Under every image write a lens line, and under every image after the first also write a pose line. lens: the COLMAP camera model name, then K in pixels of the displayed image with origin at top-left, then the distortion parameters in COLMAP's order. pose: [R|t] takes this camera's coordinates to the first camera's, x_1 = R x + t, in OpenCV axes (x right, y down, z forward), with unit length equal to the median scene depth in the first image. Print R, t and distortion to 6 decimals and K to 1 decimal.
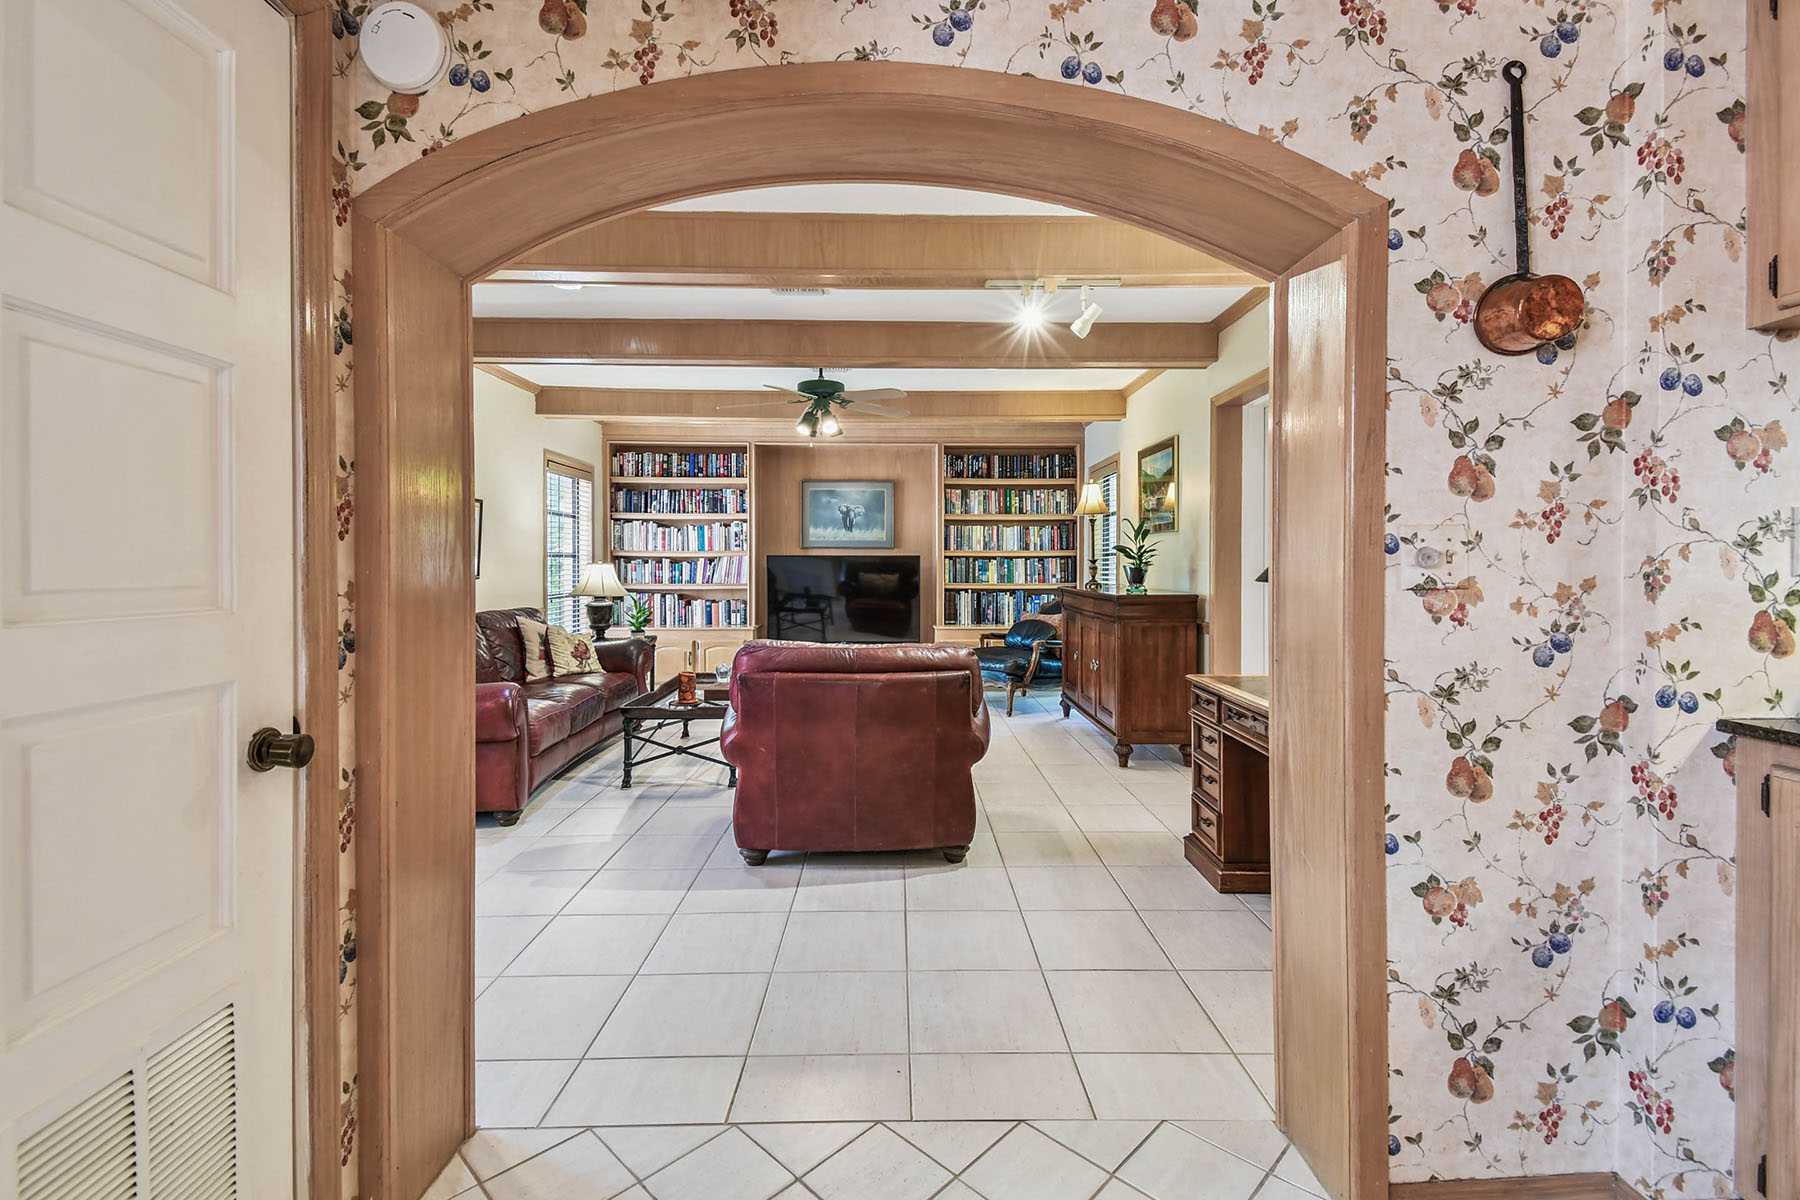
lens RADIAL K [[797.6, 0, 916.0], [0, 797.6, 568.5], [0, 0, 1]] dist [0.029010, -0.017491]
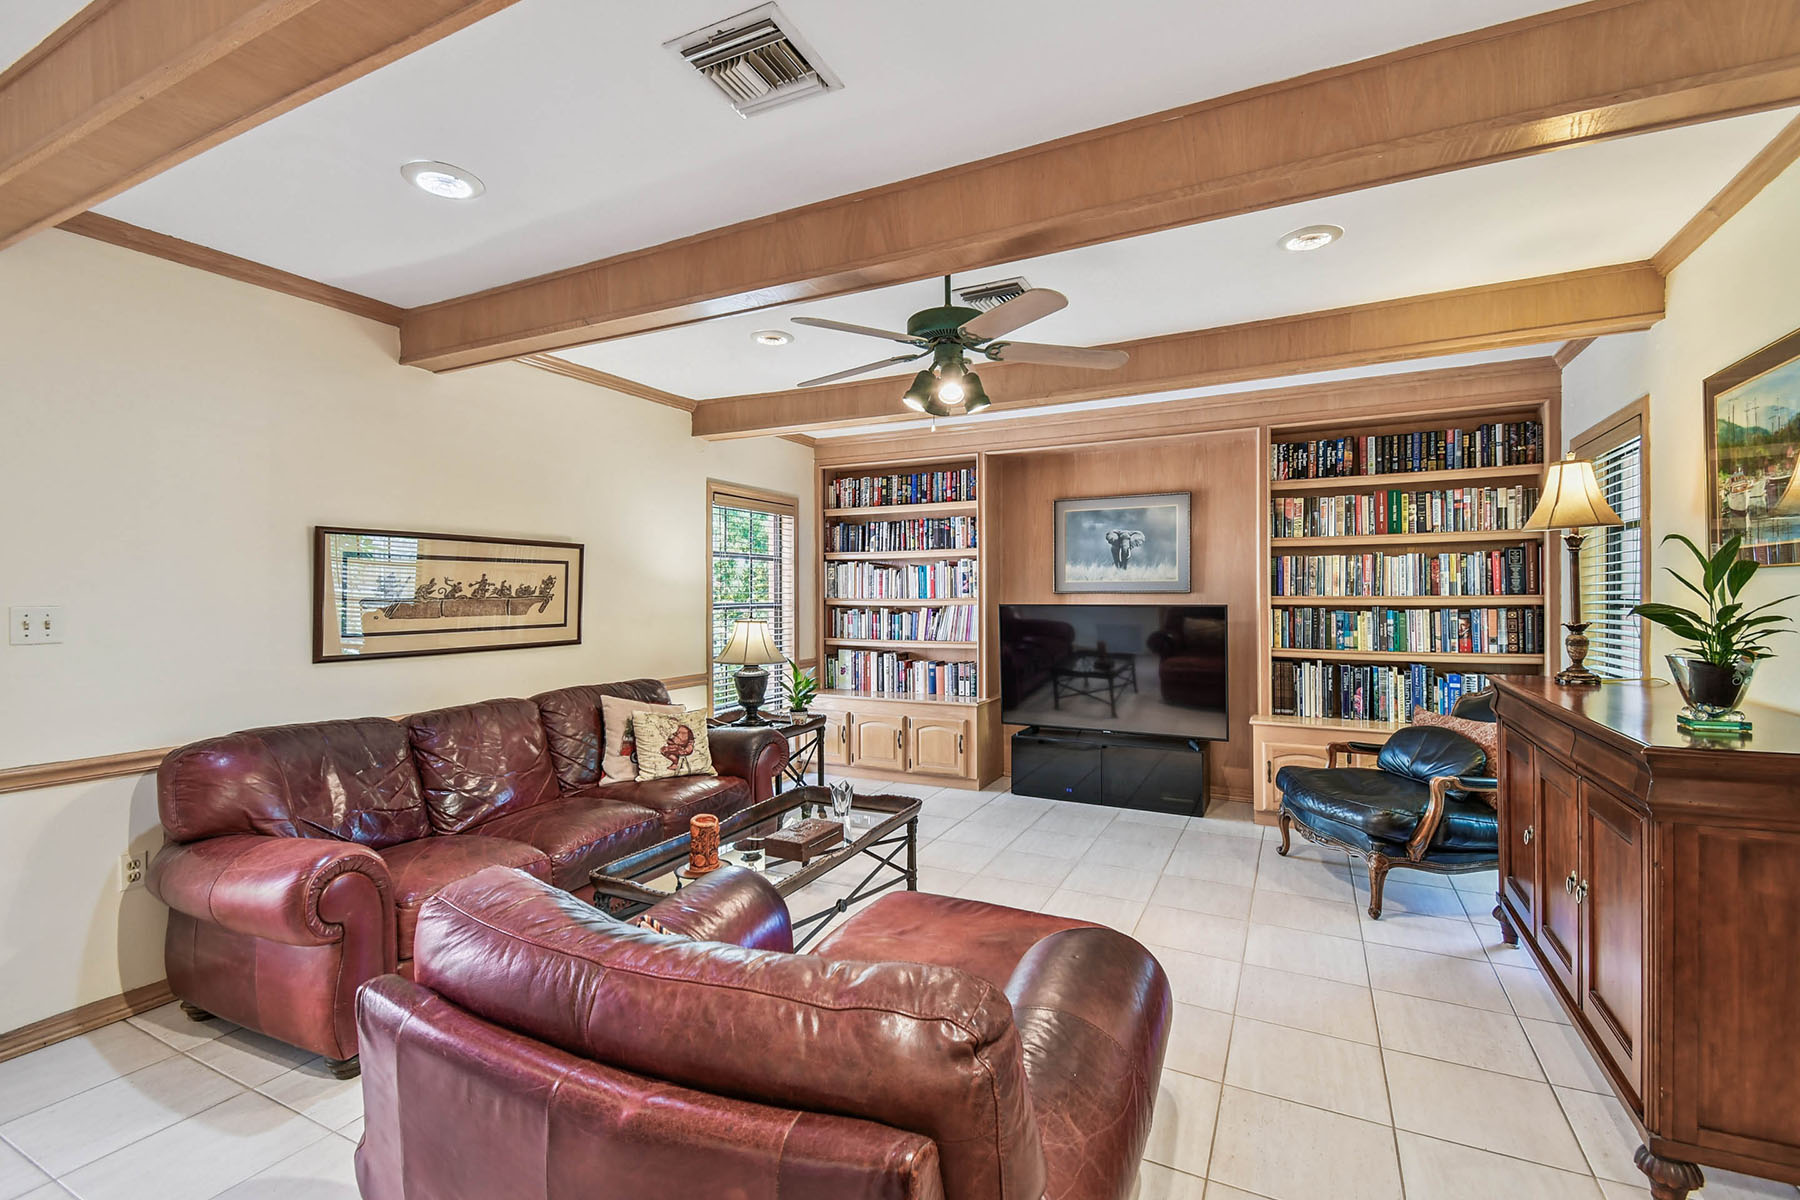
lens RADIAL K [[794.8, 0, 904.1], [0, 794.8, 588.0], [0, 0, 1]] dist [0.054287, -0.028692]
pose [[0.882150, -0.009186, -0.470879, 0.077841], [0.001949, 0.999872, -0.015854, -0.019771], [0.470965, 0.013068, 0.882055, 0.309825]]
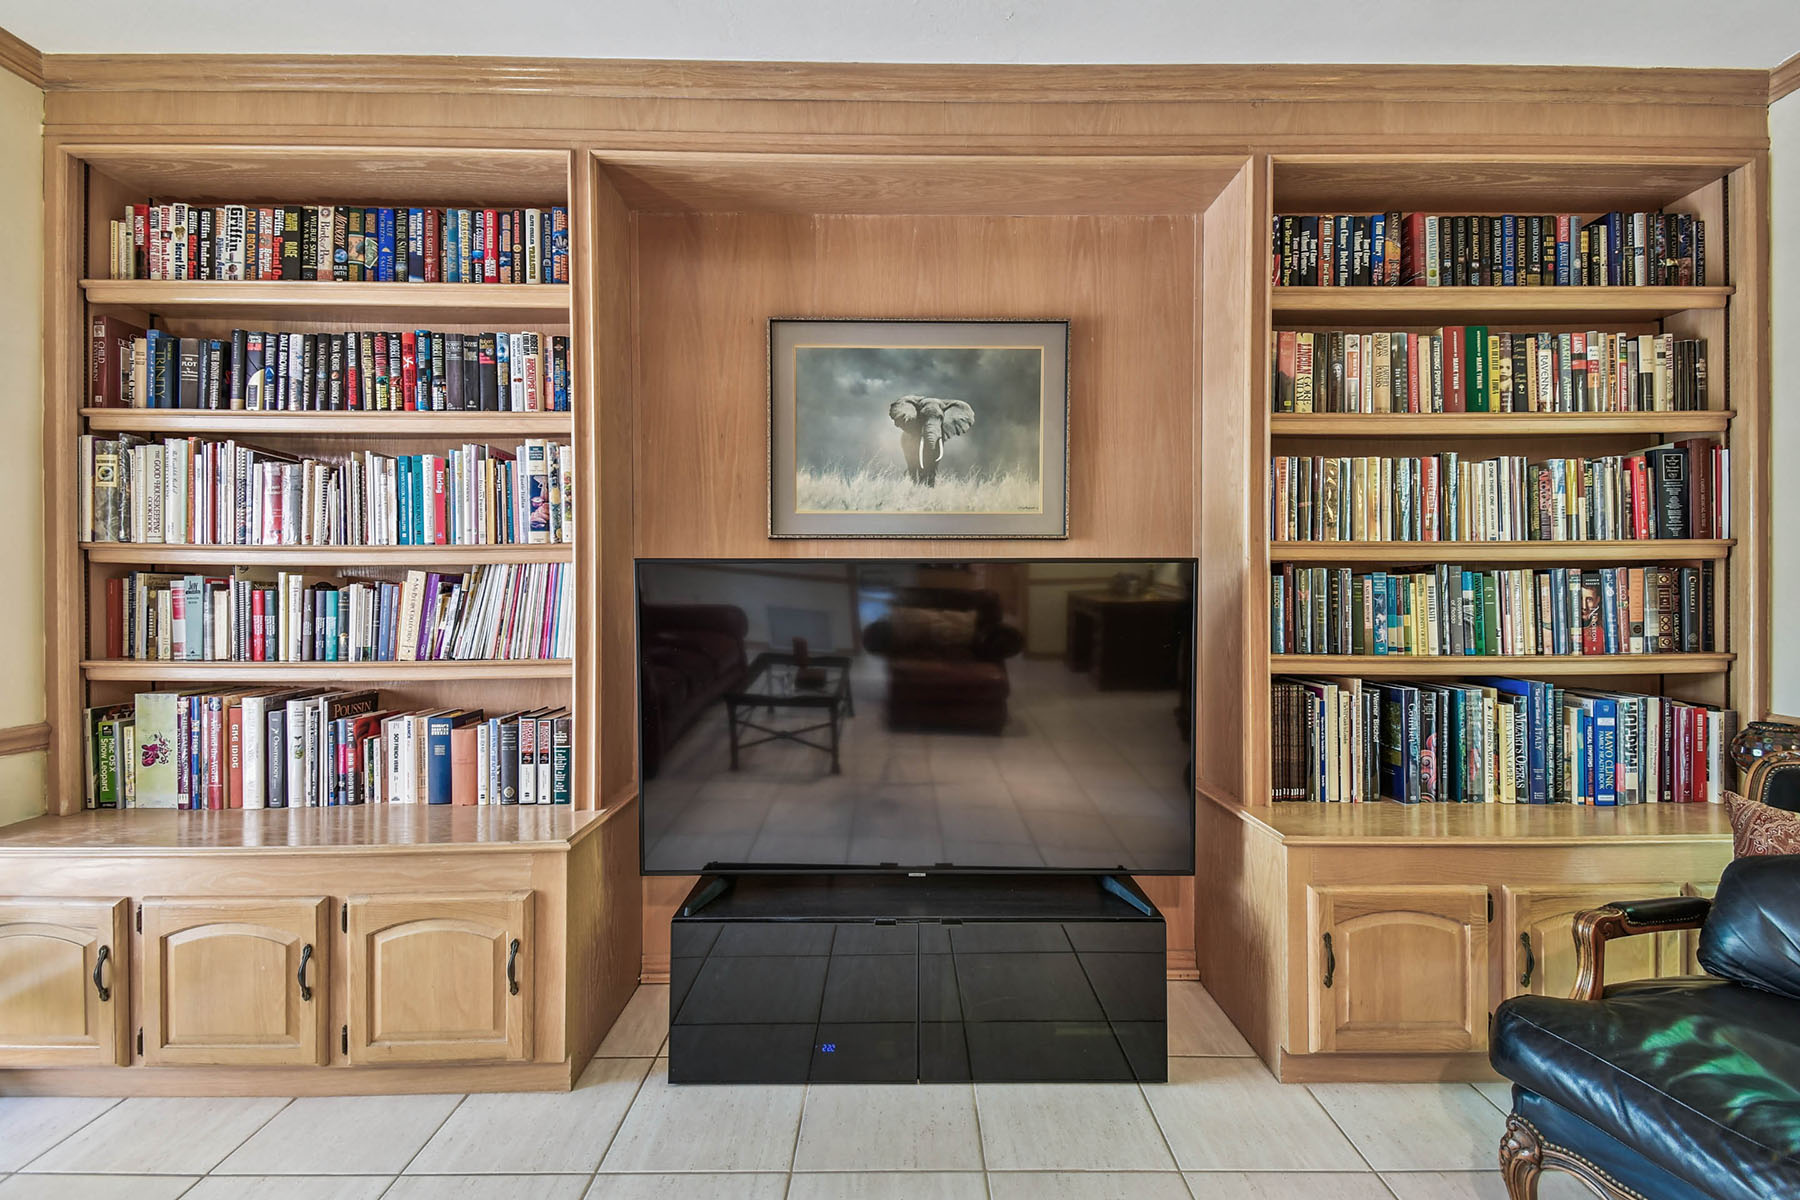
lens RADIAL K [[794.8, 0, 904.1], [0, 794.8, 588.0], [0, 0, 1]] dist [0.054287, -0.028692]
pose [[0.999747, -0.002950, -0.022285, -0.087858], [0.002851, 0.999986, -0.004474, -0.005003], [0.022298, 0.004409, 0.999742, 0.714987]]
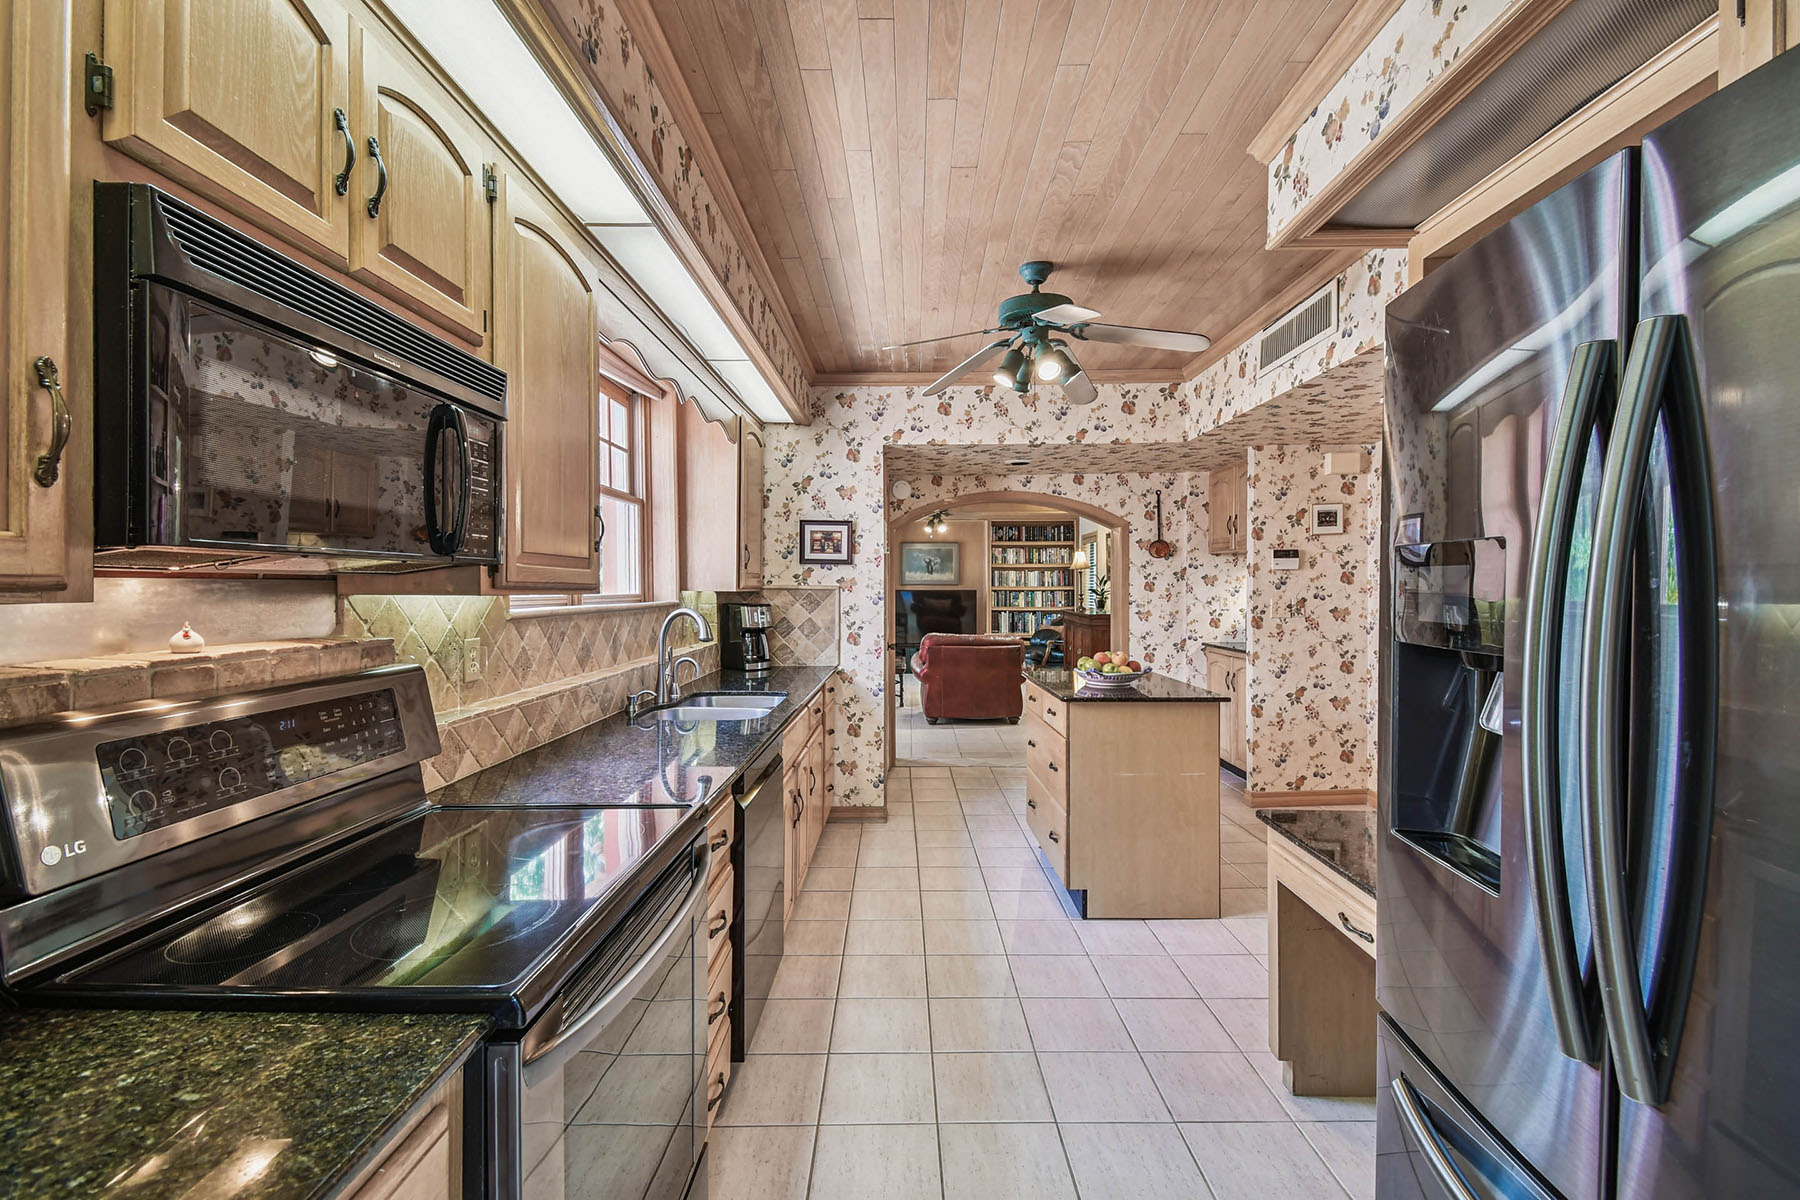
lens RADIAL K [[776.5, 0, 908.8], [0, 776.5, 592.0], [0, 0, 1]] dist [-0.000192, -0.004752]
pose [[0.999491, -0.001240, -0.031879, -0.080992], [0.001394, 0.999987, 0.004814, -0.019403], [0.031873, -0.004856, 0.999480, -0.567561]]
